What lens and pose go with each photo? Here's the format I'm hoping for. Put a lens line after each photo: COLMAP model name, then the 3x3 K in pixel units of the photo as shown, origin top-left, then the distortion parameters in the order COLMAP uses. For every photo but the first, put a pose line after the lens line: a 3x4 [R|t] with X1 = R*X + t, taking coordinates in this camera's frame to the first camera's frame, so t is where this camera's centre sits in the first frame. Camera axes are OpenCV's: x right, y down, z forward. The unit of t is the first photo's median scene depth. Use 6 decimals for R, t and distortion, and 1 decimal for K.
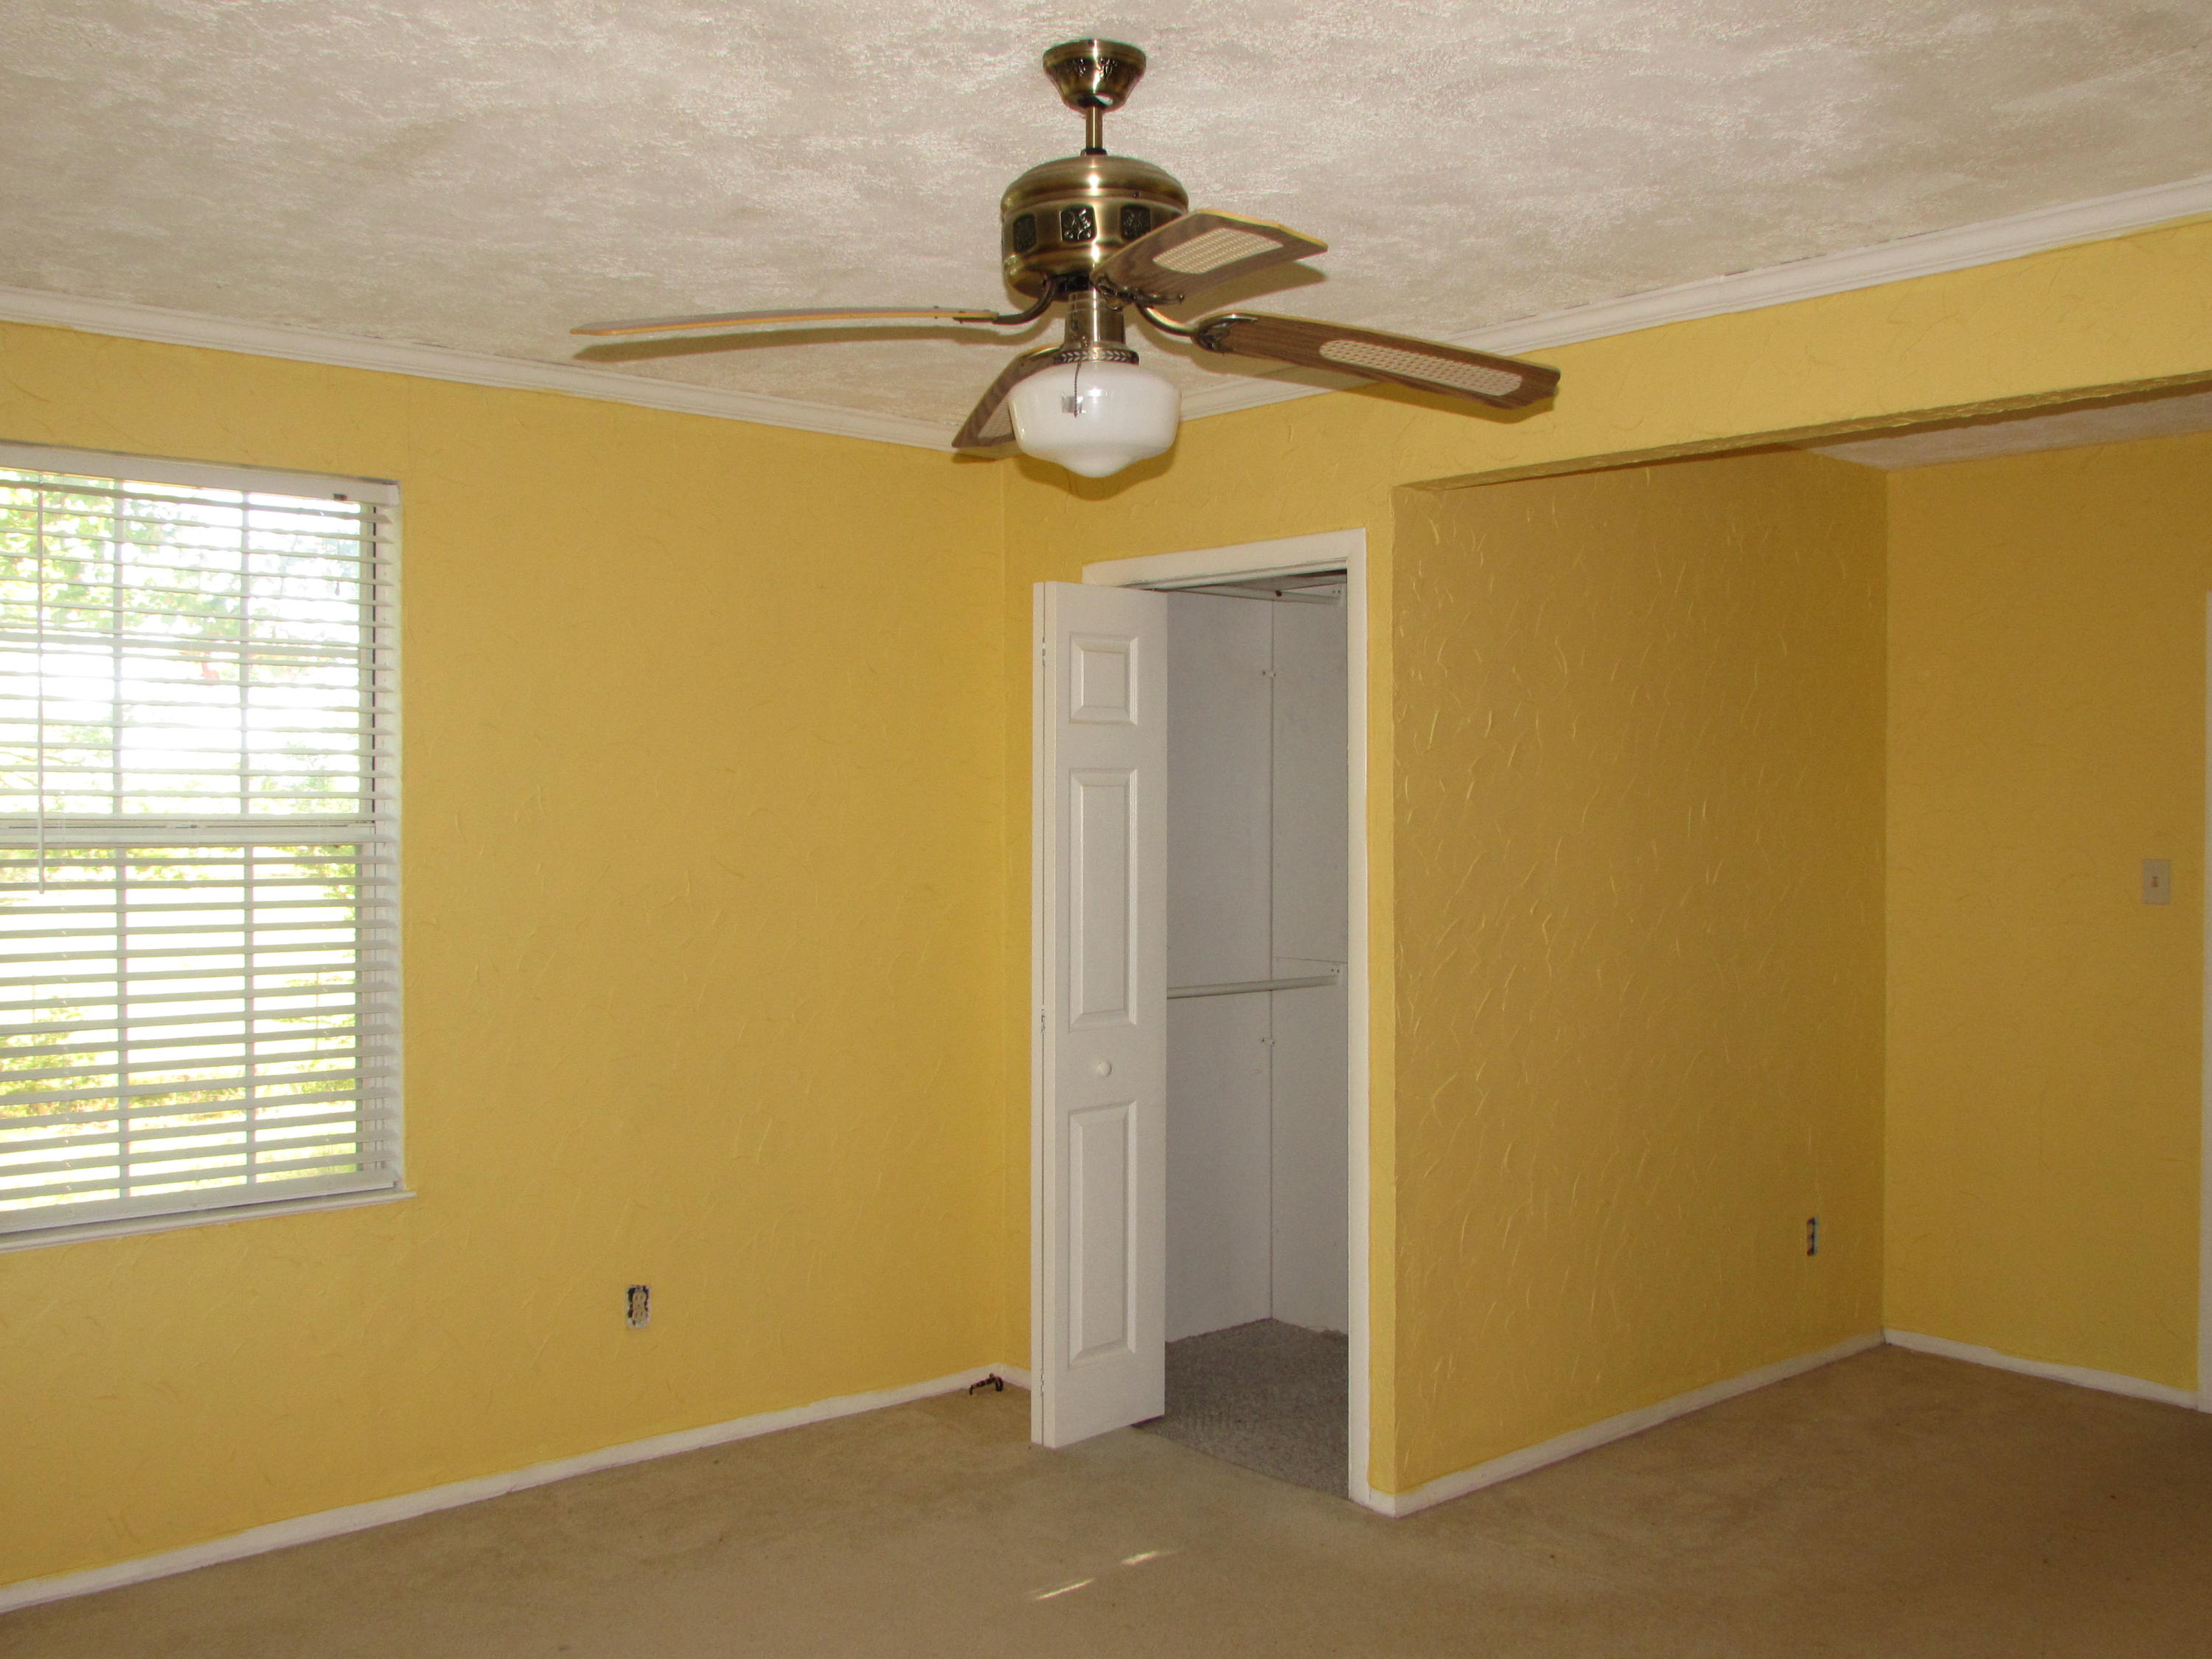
lens RADIAL K [[2061.7, 0, 1106.0], [0, 2061.7, 829.5], [0, 0, 1]] dist [-0.098345, 0.004324]
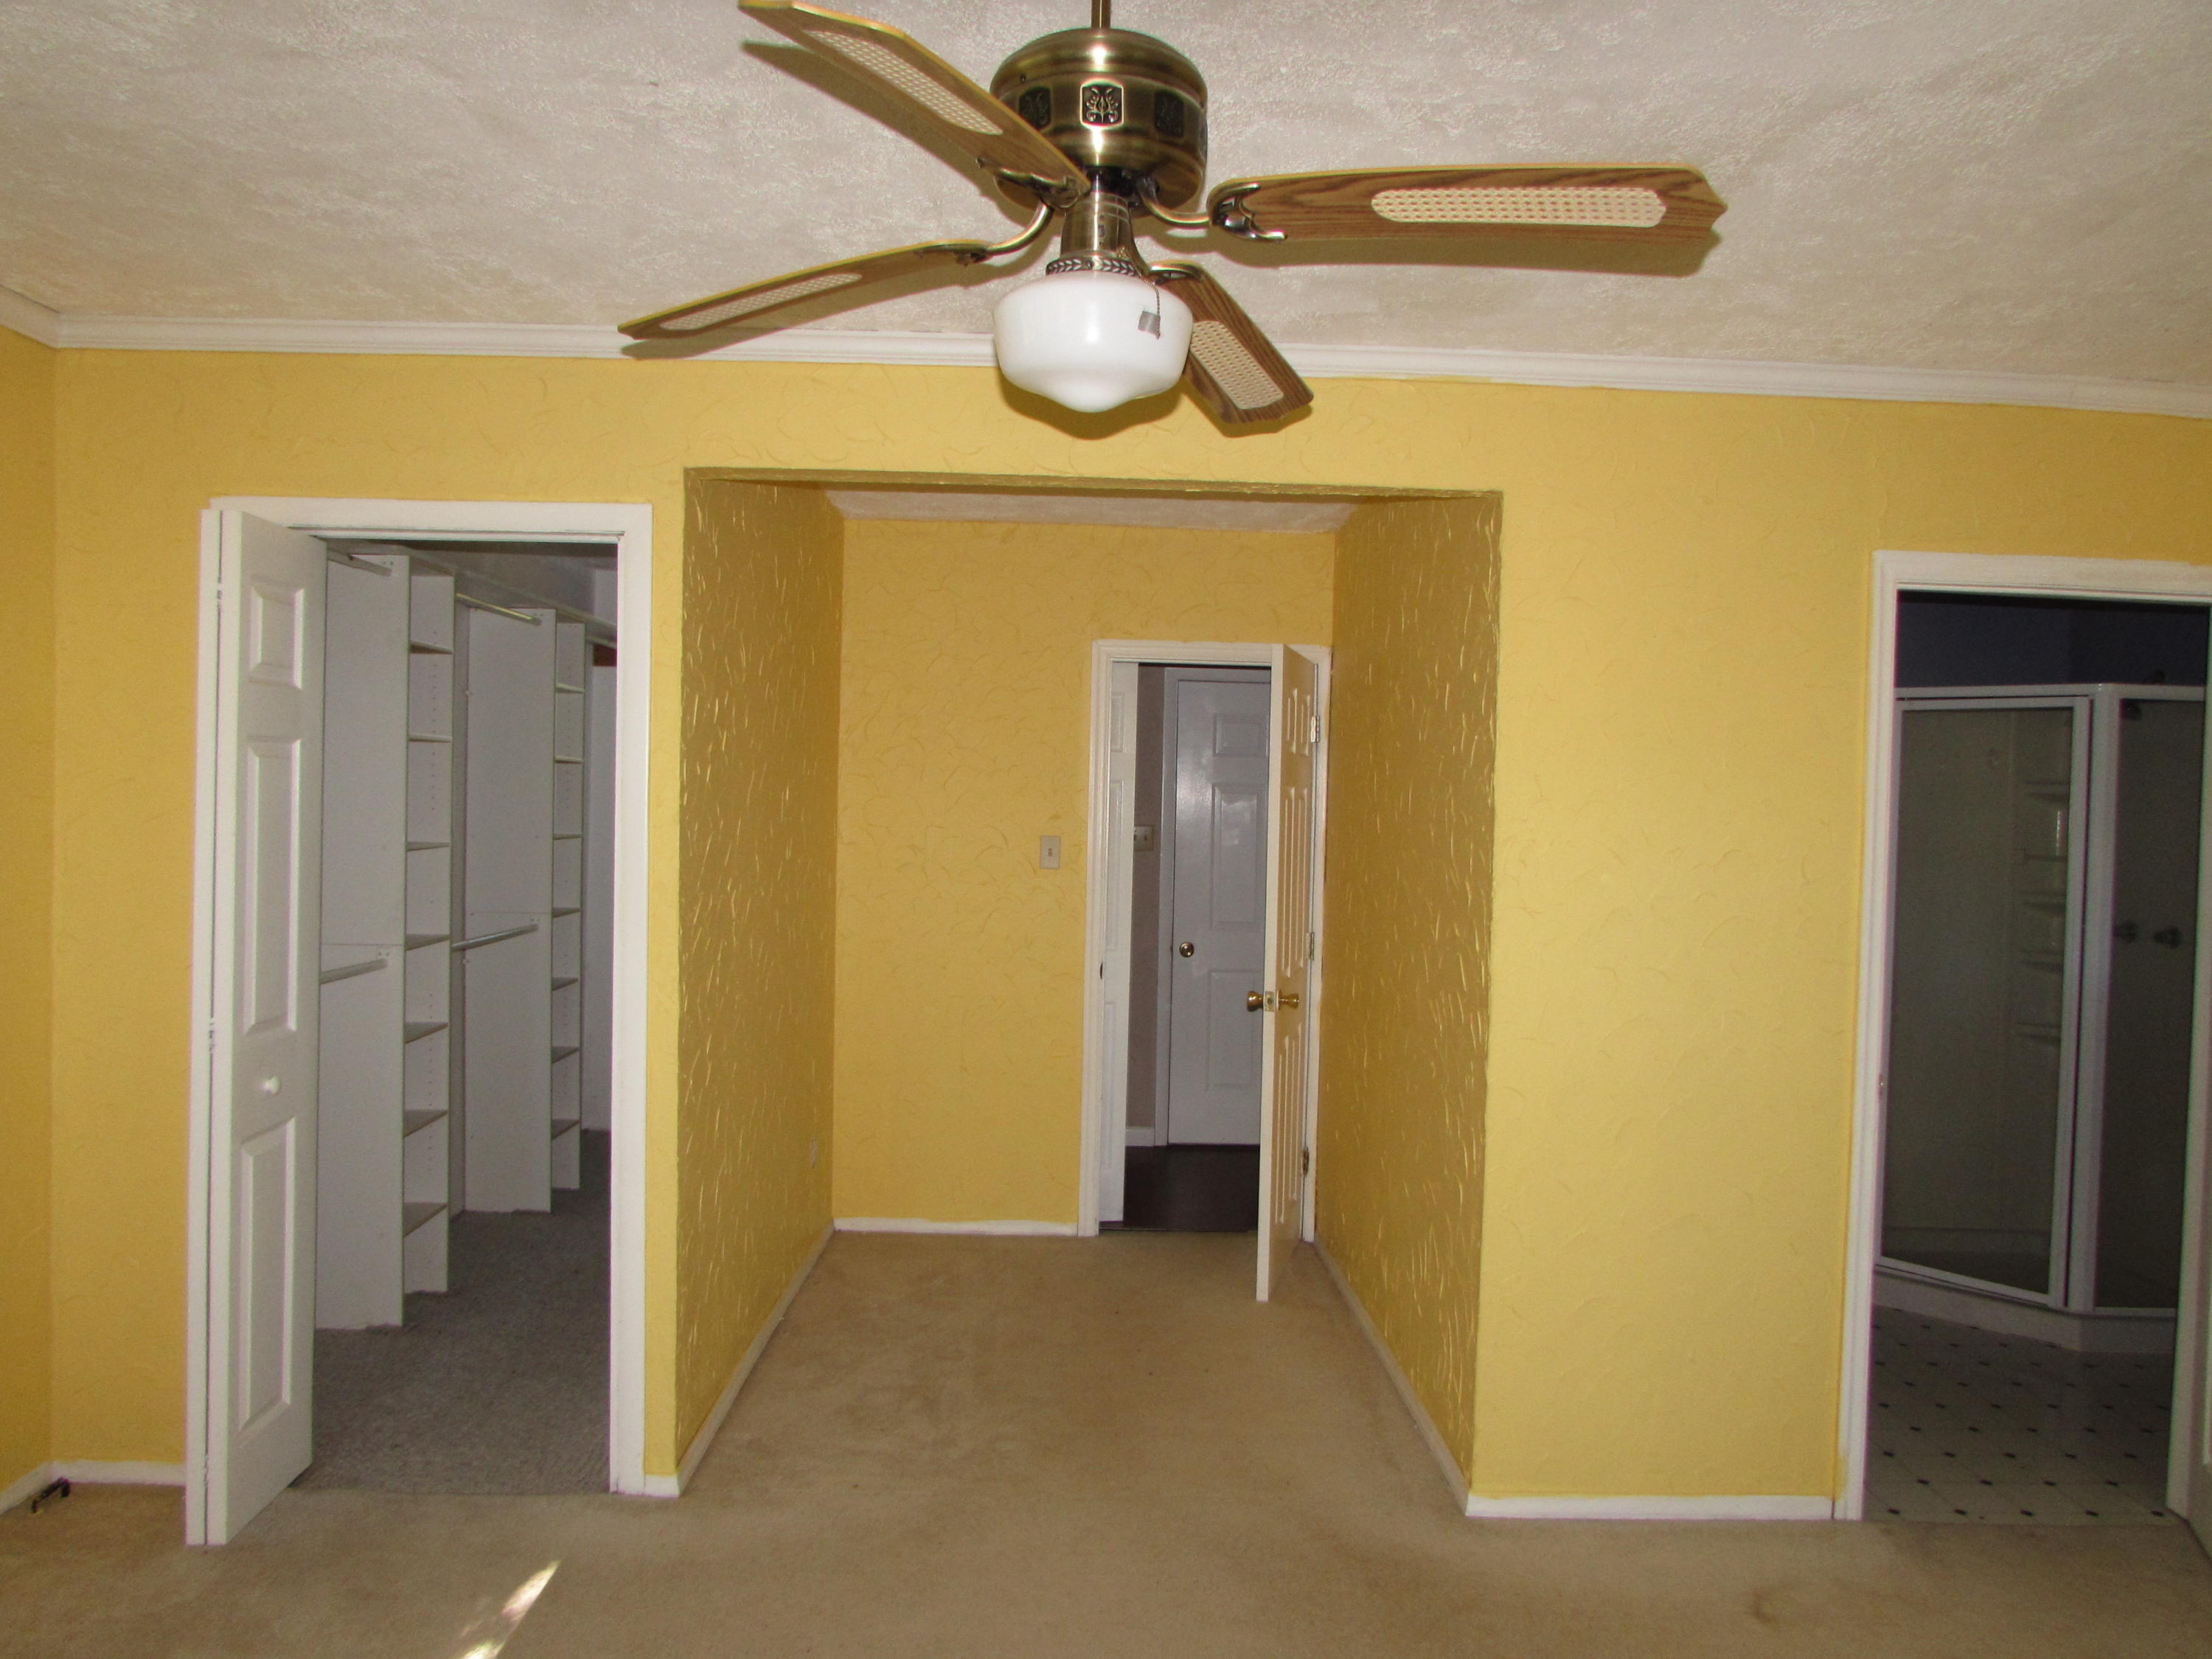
lens RADIAL K [[1560.3, 0, 1101.8], [0, 1560.3, 840.2], [0, 0, 1]] dist [-0.041227, 0.005588]
pose [[0.627700, -0.007703, 0.778418, -0.301466], [-0.008779, 0.999817, 0.016974, -0.000895], [-0.778406, -0.017489, 0.627517, 0.344990]]
